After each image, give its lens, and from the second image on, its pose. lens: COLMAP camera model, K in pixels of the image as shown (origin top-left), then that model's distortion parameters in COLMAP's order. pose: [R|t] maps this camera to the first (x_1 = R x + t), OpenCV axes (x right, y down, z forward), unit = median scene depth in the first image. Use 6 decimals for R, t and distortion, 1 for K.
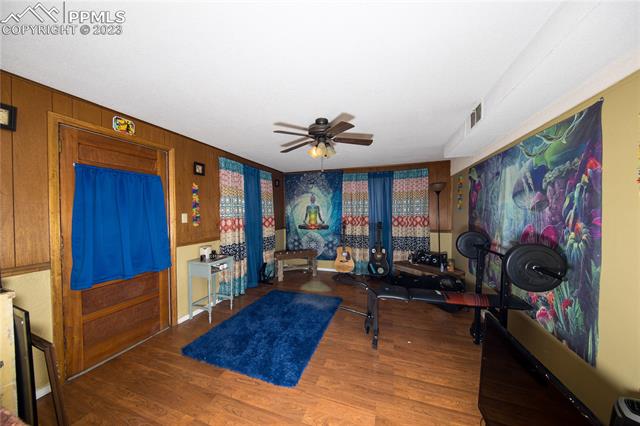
lens RADIAL K [[204.0, 0, 315.8], [0, 204.0, 213.8], [0, 0, 1]] dist [-0.004308, -0.001187]
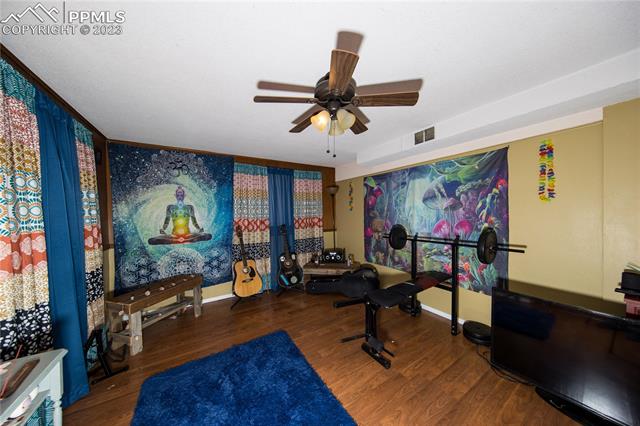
lens RADIAL K [[204.0, 0, 320.7], [0, 204.0, 215.0], [0, 0, 1]] dist [-0.004308, -0.001187]
pose [[0.621410, -0.014438, 0.783353, -0.276962], [0.019551, 0.999805, 0.002918, -0.002008], [-0.783242, 0.013502, 0.621571, 0.329839]]
